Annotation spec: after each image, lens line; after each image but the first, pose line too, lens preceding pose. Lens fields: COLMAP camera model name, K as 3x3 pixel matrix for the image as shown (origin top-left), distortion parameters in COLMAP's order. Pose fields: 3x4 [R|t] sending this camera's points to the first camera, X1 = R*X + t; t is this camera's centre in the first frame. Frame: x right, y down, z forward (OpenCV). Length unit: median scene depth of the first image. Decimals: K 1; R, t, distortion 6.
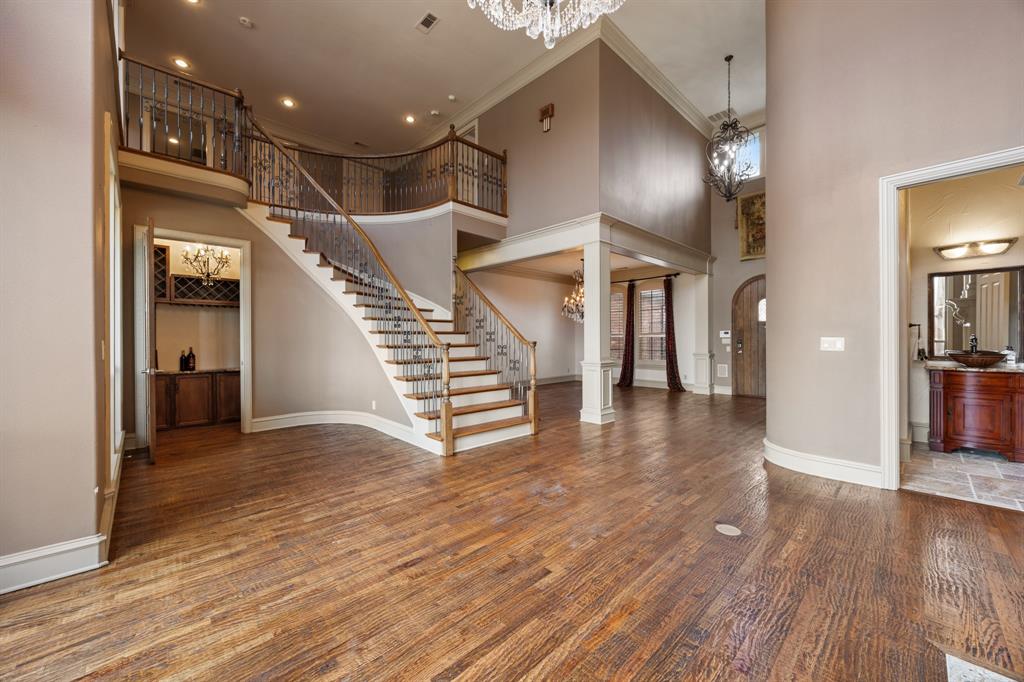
lens RADIAL K [[390.2, 0, 516.6], [0, 390.2, 340.8], [0, 0, 1]] dist [0.001849, 0.000054]
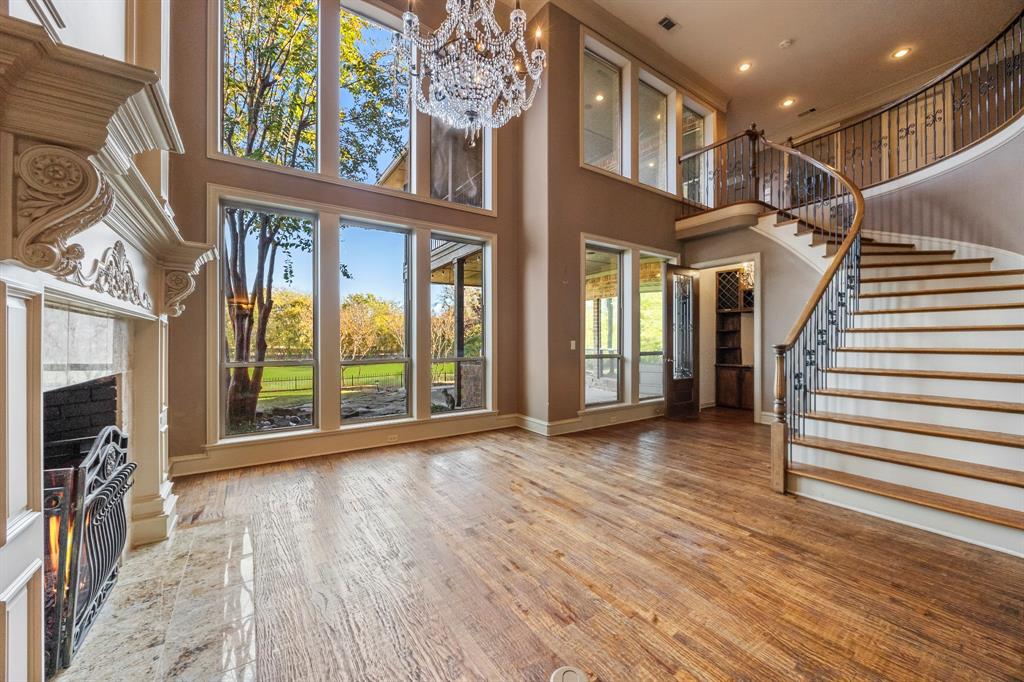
lens RADIAL K [[390.2, 0, 516.6], [0, 390.2, 340.8], [0, 0, 1]] dist [0.001849, 0.000054]
pose [[-0.159143, 0.003707, -0.987249, 0.823053], [-0.002223, 0.999989, 0.004114, -0.006895], [0.987253, 0.002850, -0.159133, 0.752190]]
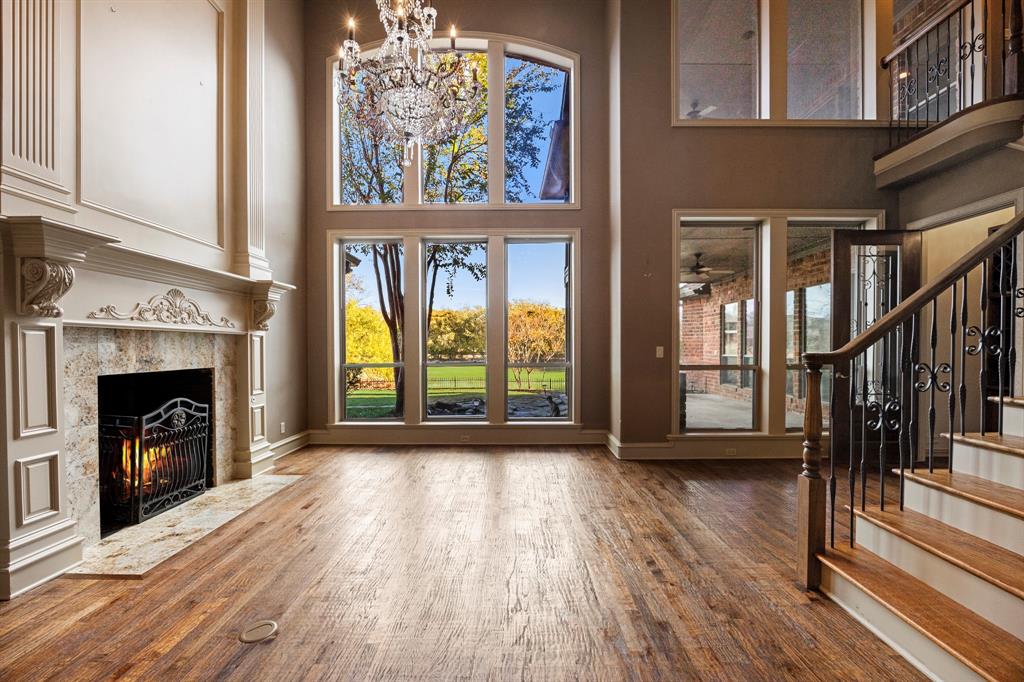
lens RADIAL K [[426.7, 0, 512.7], [0, 426.7, 356.8], [0, 0, 1]] dist [-0.011236, -0.000181]
pose [[-0.692907, 0.021170, -0.720717, 0.561826], [0.002913, 0.999643, 0.026562, -0.007322], [0.721022, 0.016306, -0.692721, 1.345905]]
